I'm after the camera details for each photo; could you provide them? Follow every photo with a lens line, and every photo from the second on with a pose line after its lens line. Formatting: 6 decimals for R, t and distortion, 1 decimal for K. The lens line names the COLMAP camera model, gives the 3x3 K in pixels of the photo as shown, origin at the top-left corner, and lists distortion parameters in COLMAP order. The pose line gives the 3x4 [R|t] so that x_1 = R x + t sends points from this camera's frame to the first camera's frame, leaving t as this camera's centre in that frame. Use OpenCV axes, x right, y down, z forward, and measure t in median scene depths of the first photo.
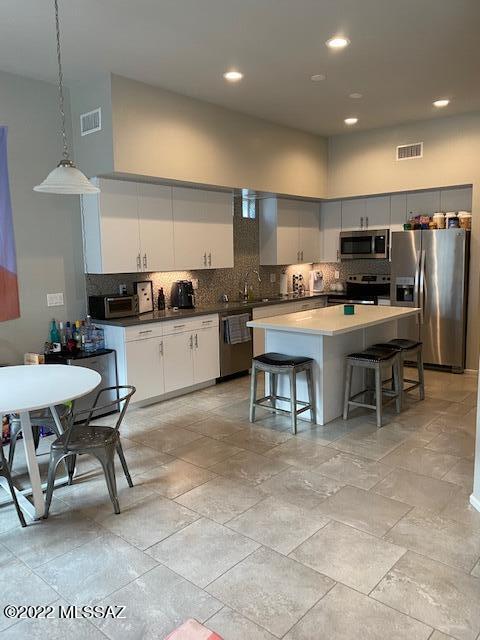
lens RADIAL K [[486.3, 0, 237.3], [0, 486.3, 319.7], [0, 0, 1]] dist [-0.000715, -0.005722]
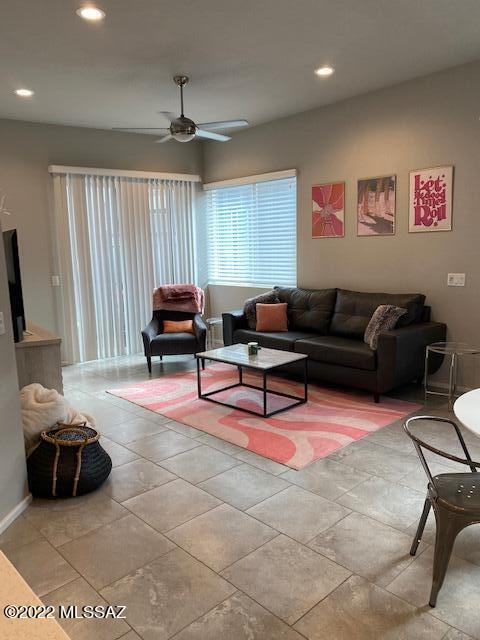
lens RADIAL K [[486.3, 0, 237.3], [0, 486.3, 319.7], [0, 0, 1]] dist [-0.000715, -0.005722]
pose [[-0.994789, 0.036977, 0.095012, -0.056191], [0.062613, 0.957045, 0.283099, -0.261012], [-0.080463, 0.287573, -0.954373, 2.010146]]
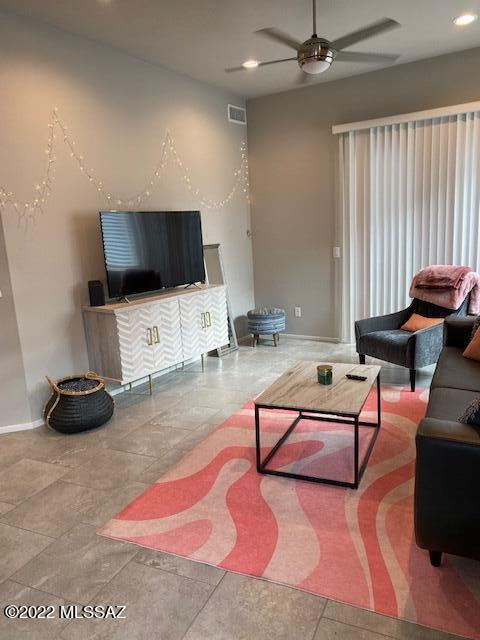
lens RADIAL K [[486.3, 0, 237.3], [0, 486.3, 319.7], [0, 0, 1]] dist [-0.000715, -0.005722]
pose [[-0.289880, -0.137703, 0.947105, -1.040564], [0.190266, 0.961551, 0.198038, -0.040457], [-0.937960, 0.237609, -0.252534, 0.722958]]
